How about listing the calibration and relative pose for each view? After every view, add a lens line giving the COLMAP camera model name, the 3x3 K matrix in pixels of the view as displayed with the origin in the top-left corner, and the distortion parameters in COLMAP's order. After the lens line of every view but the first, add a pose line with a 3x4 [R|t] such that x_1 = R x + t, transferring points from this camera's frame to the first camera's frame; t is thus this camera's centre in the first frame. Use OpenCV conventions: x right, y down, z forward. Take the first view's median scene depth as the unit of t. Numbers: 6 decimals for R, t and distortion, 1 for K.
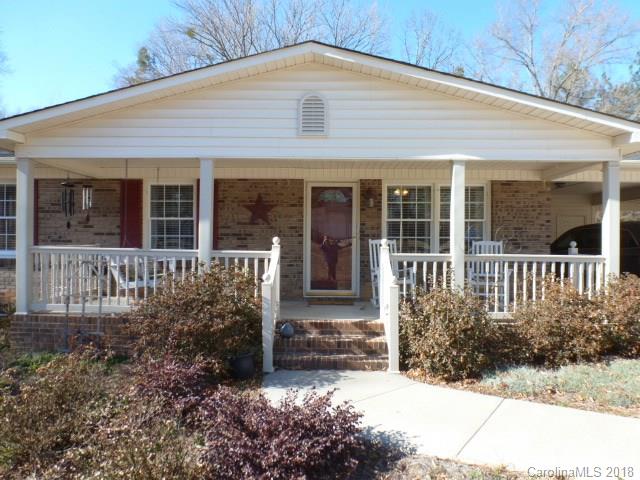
lens RADIAL K [[449.0, 0, 321.6], [0, 449.0, 240.7], [0, 0, 1]] dist [-0.048926, 0.005609]
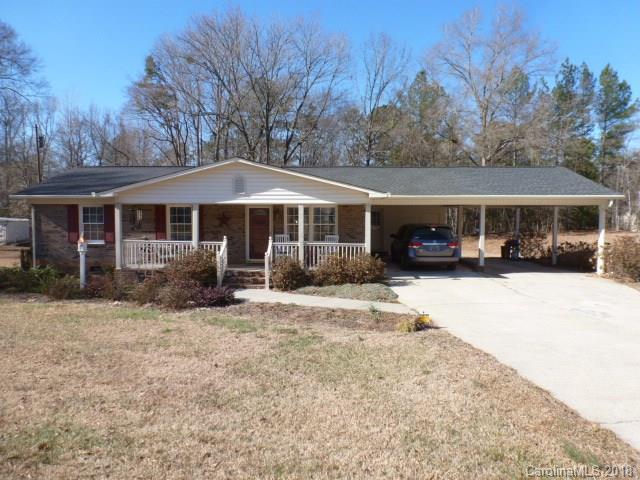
lens RADIAL K [[449.0, 0, 318.6], [0, 449.0, 240.4], [0, 0, 1]] dist [-0.048926, 0.005609]
pose [[0.999908, -0.001394, -0.013459, 0.409986], [0.002161, 0.998364, 0.057130, -0.115788], [0.013358, -0.057154, 0.998276, -1.314156]]
